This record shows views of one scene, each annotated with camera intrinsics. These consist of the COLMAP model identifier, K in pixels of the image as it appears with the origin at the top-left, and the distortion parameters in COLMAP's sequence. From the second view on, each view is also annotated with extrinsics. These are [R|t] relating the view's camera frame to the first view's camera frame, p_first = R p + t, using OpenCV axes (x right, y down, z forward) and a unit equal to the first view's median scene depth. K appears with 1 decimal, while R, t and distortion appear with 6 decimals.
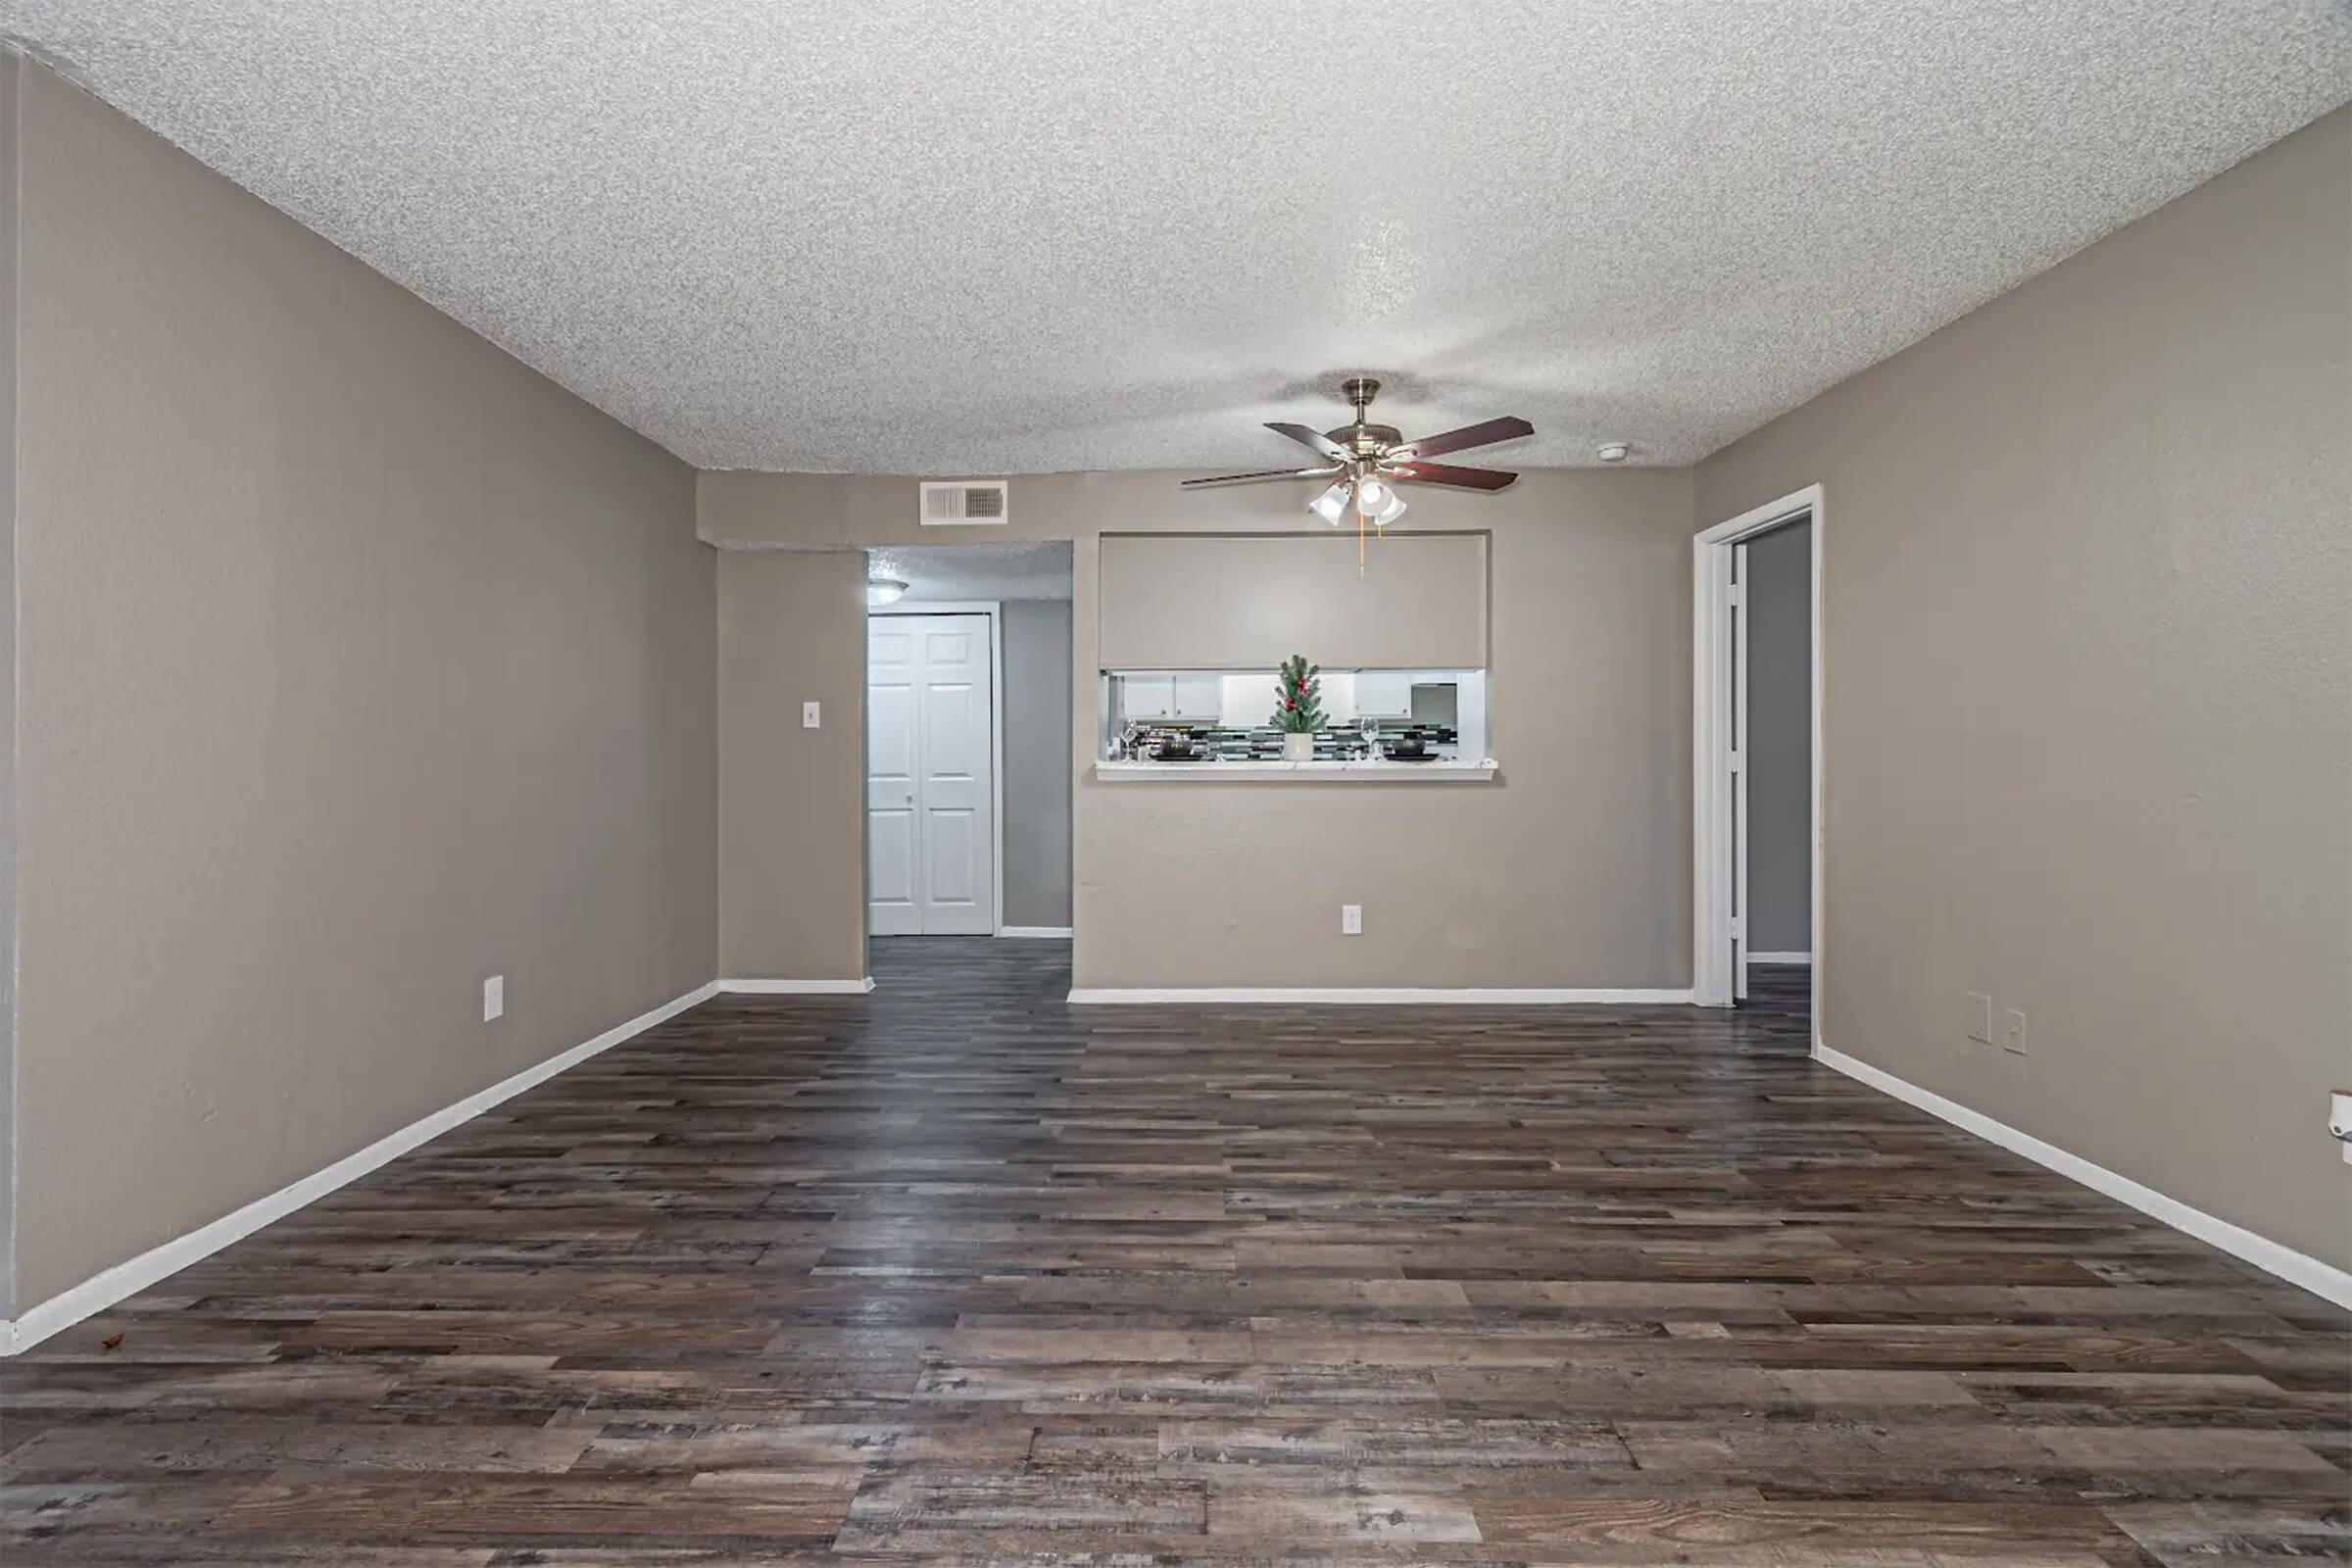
lens RADIAL K [[1049.6, 0, 1184.8], [0, 1049.6, 758.8], [0, 0, 1]] dist [0.004980, -0.001187]
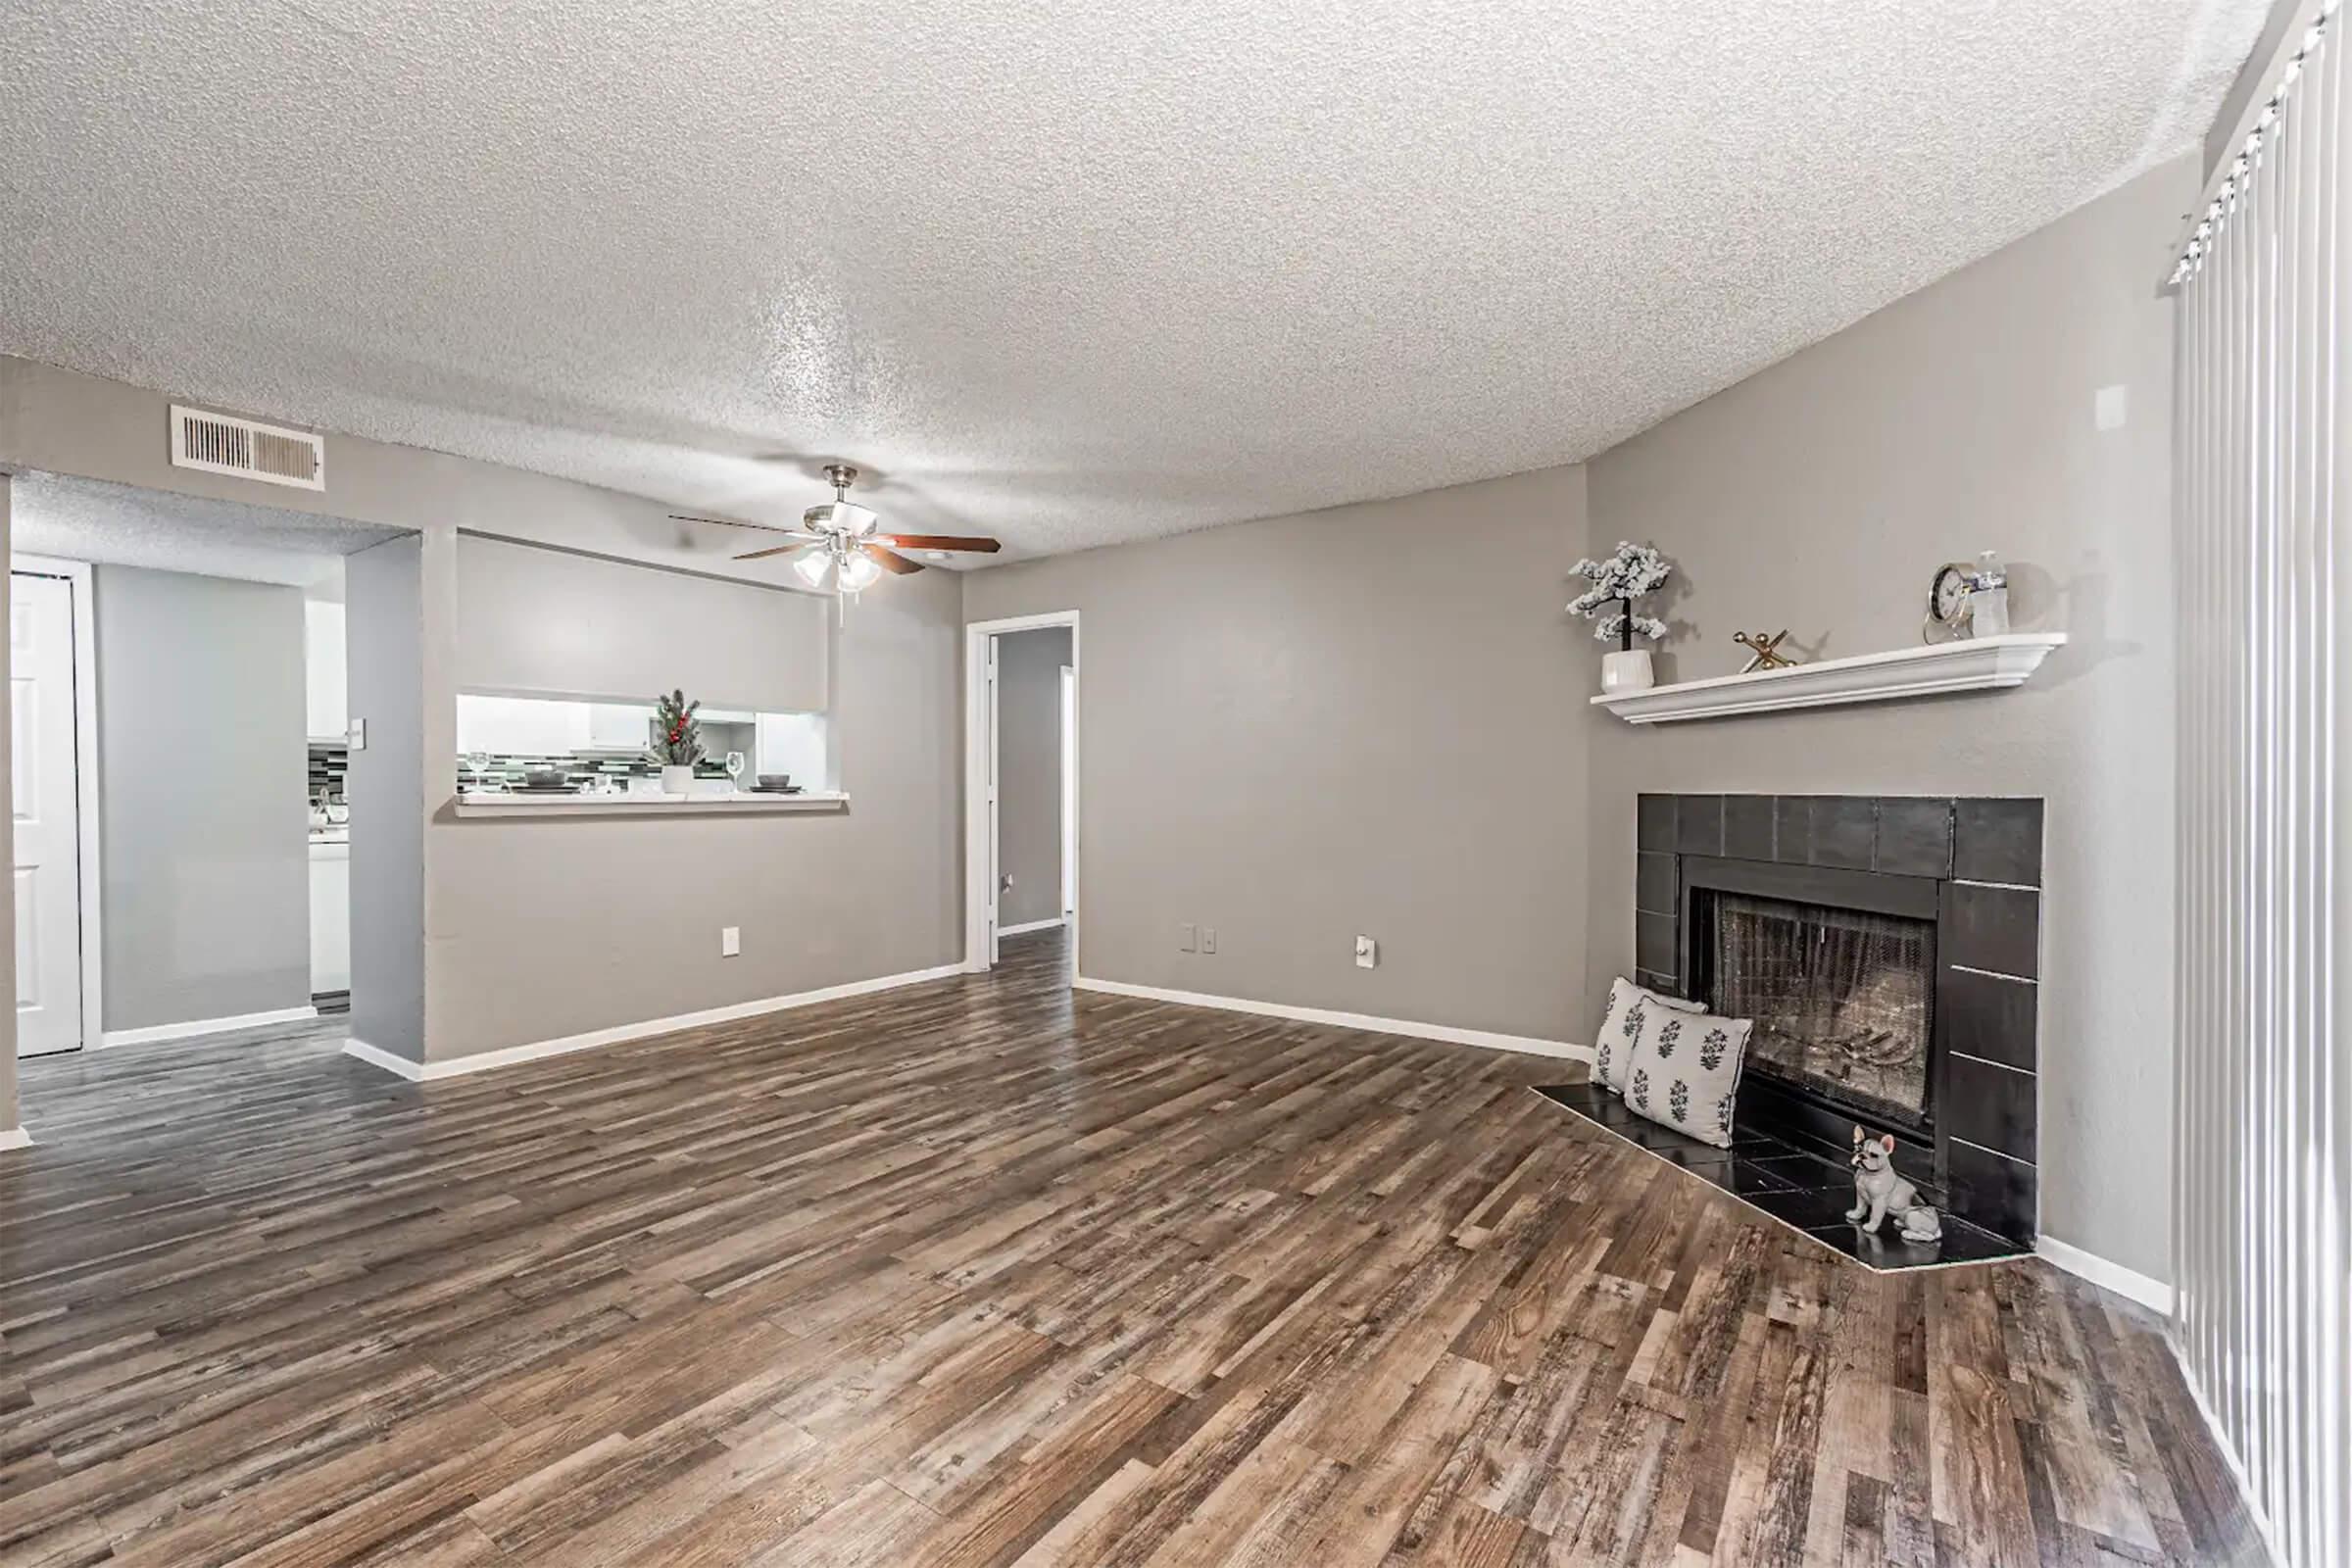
lens RADIAL K [[1049.6, 0, 1182.8], [0, 1049.6, 794.9], [0, 0, 1]] dist [0.004980, -0.001187]
pose [[0.547275, -0.004263, 0.836942, -0.832665], [0.002148, 0.999991, 0.003689, 0.002342], [-0.836950, -0.000221, 0.547279, 0.056477]]
